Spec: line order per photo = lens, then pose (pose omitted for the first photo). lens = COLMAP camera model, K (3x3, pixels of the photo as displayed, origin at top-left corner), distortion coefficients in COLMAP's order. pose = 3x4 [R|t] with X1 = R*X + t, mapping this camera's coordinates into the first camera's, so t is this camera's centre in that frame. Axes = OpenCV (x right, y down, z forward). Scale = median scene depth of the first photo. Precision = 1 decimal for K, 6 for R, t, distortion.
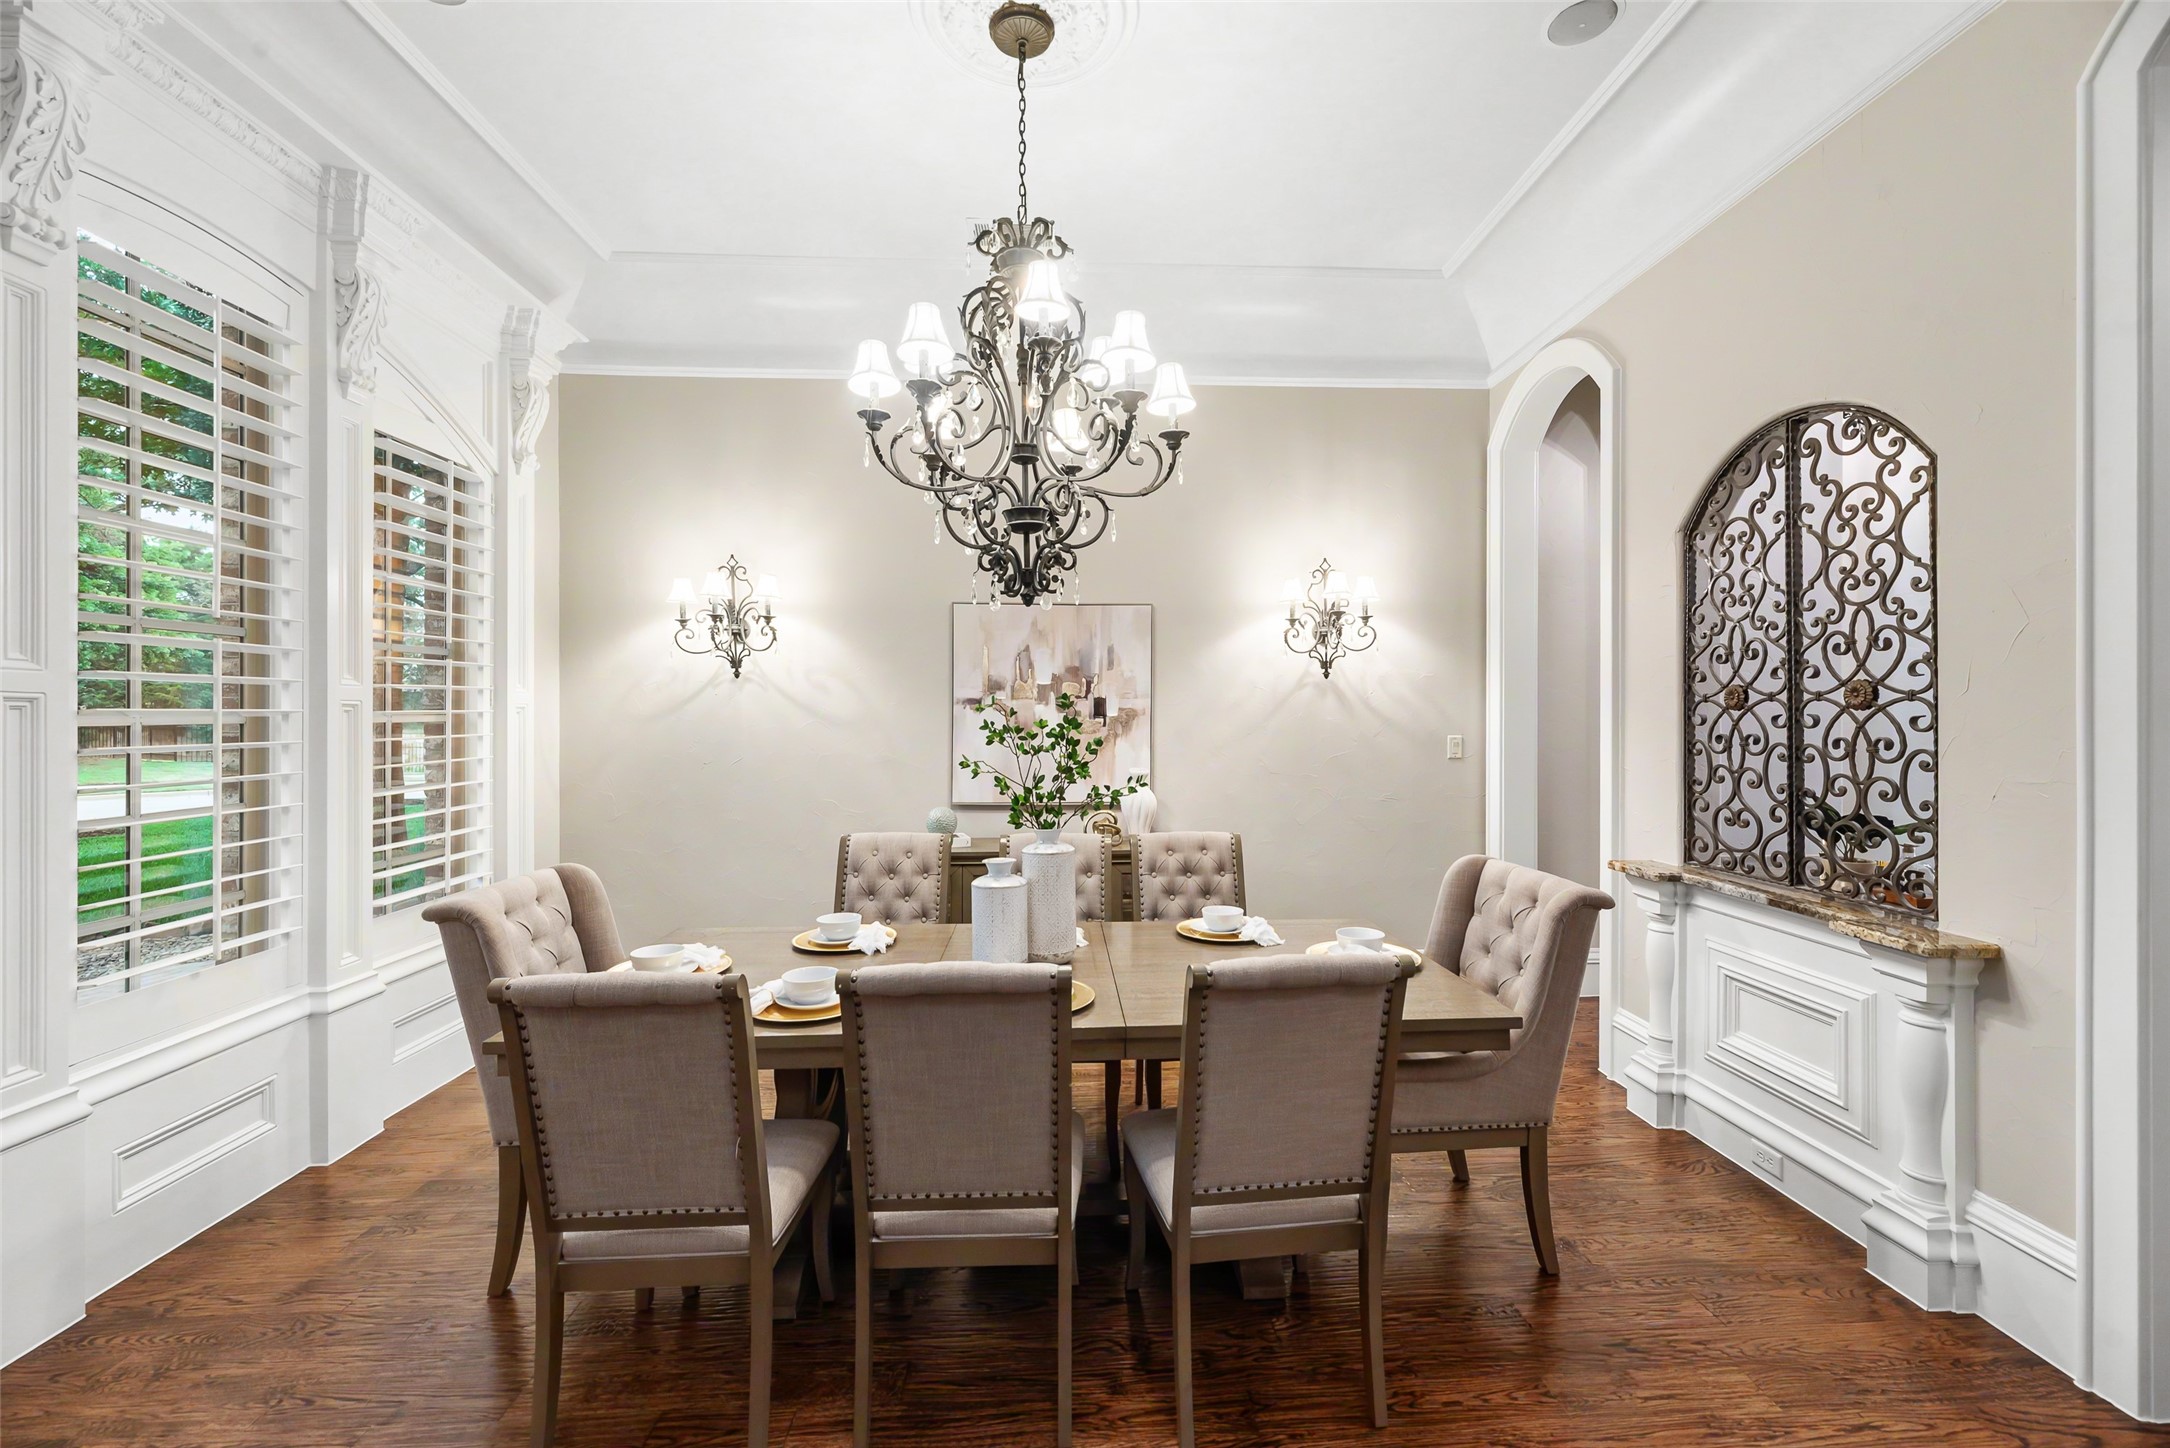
lens RADIAL K [[892.6, 0, 1088.6], [0, 892.6, 710.5], [0, 0, 1]] dist [0.000670, 0.000233]
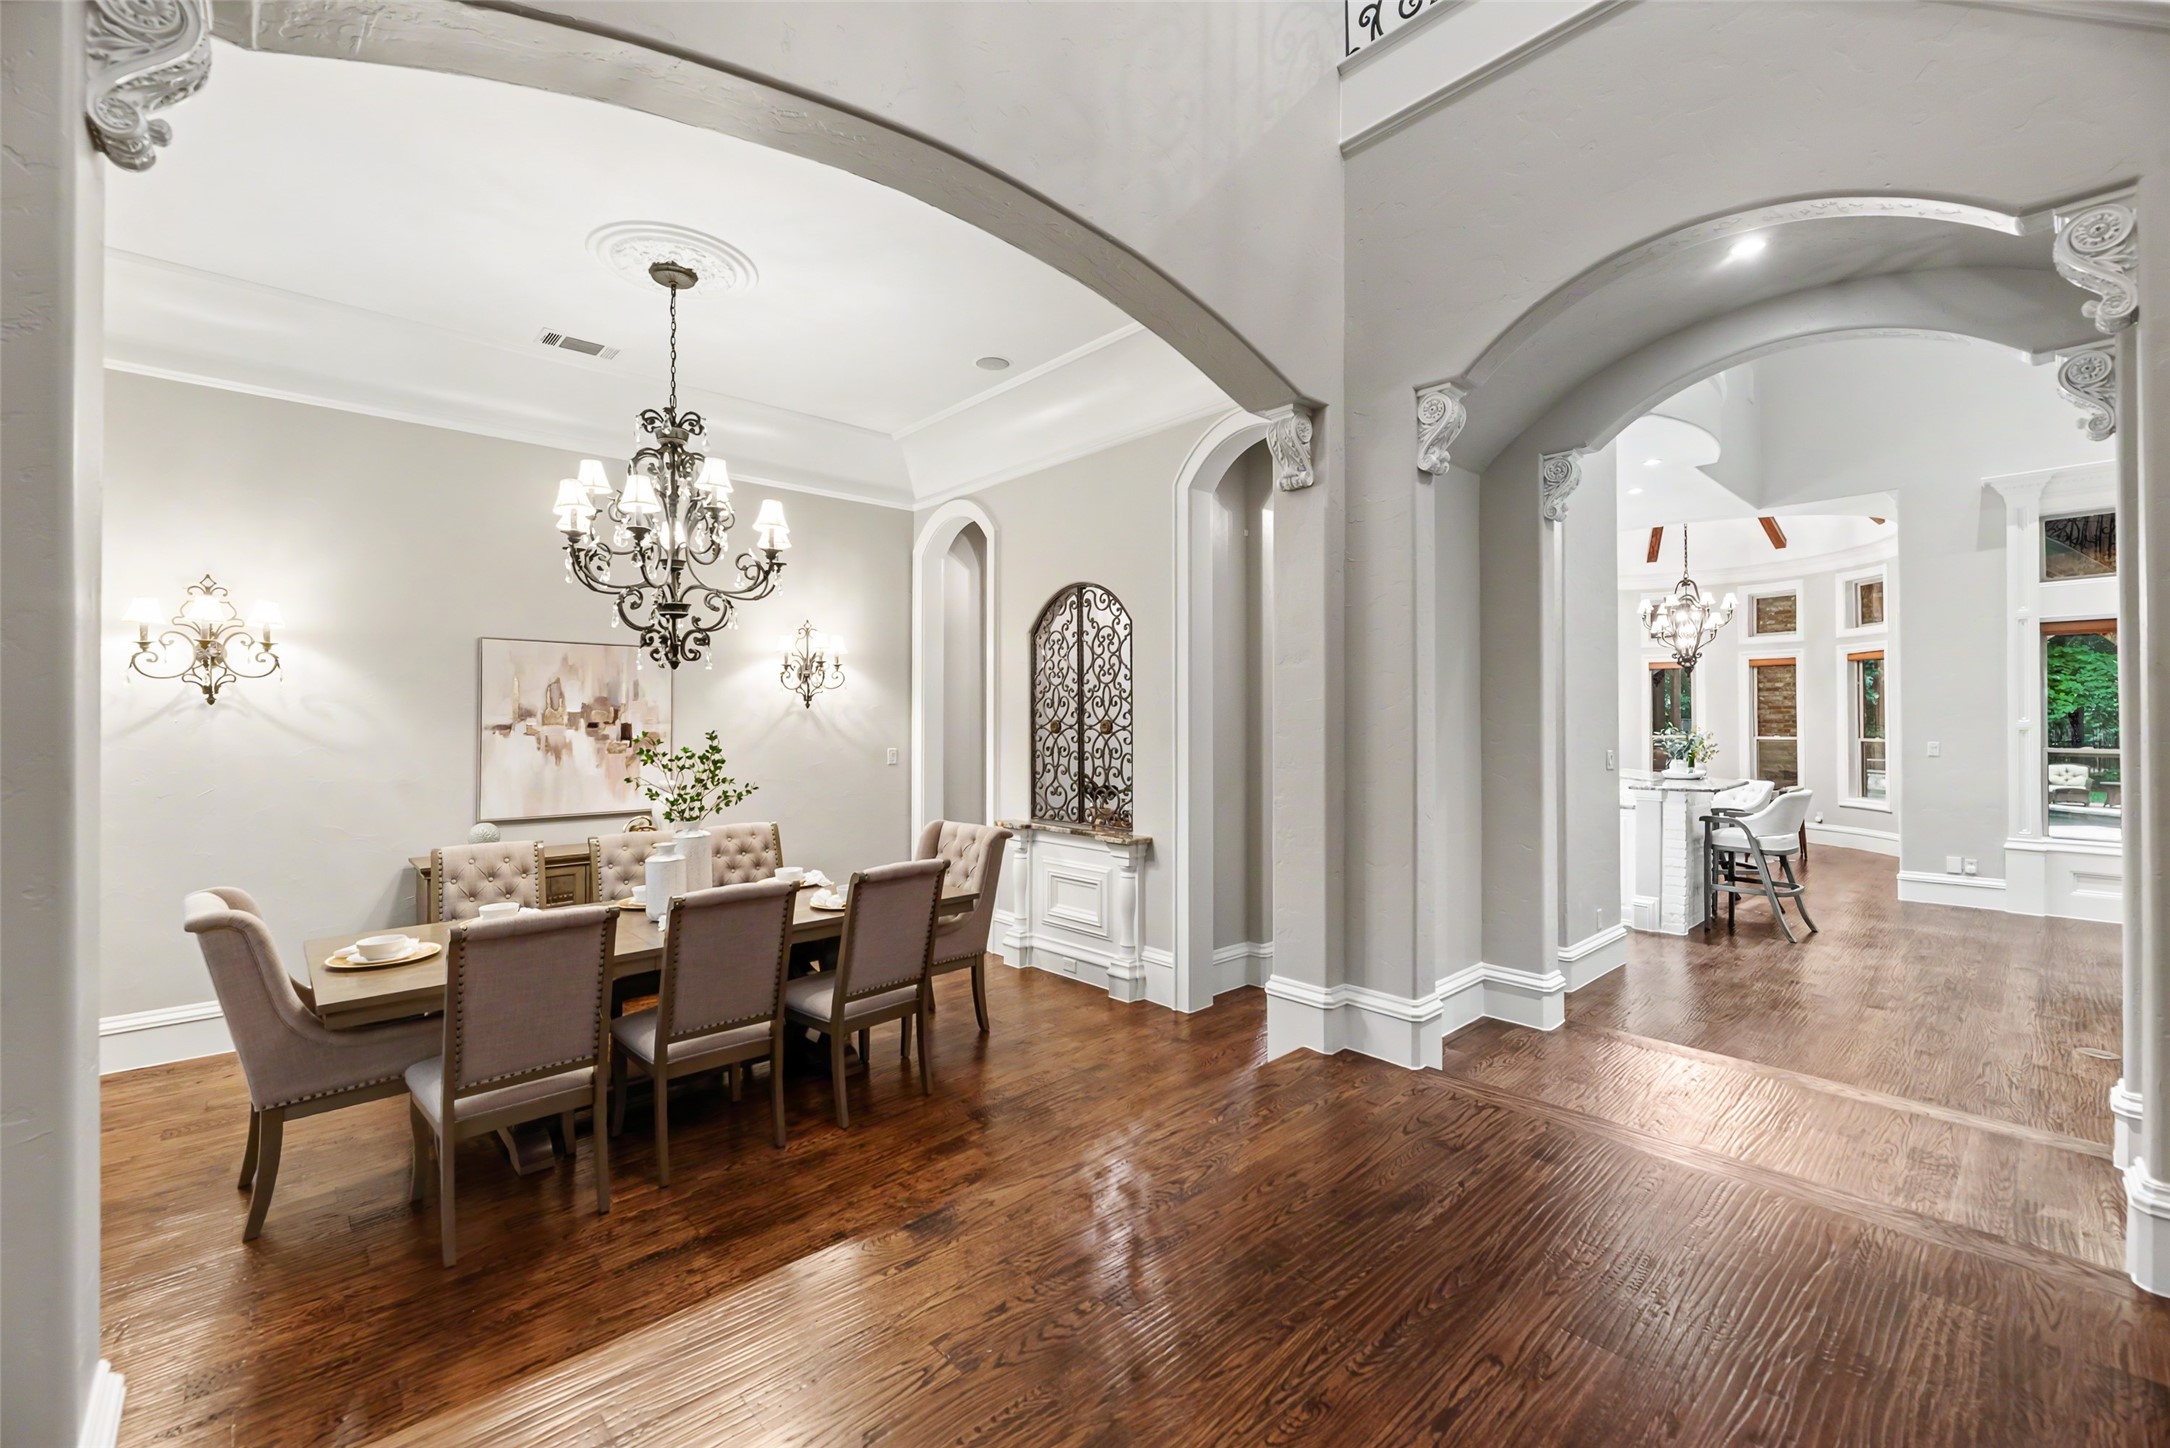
lens RADIAL K [[892.6, 0, 1088.6], [0, 892.6, 710.5], [0, 0, 1]] dist [0.000670, 0.000233]
pose [[0.766225, 0.005254, 0.642550, -0.459787], [-0.000203, 0.999969, -0.007934, -0.036343], [-0.642572, 0.005949, 0.766202, -0.517987]]
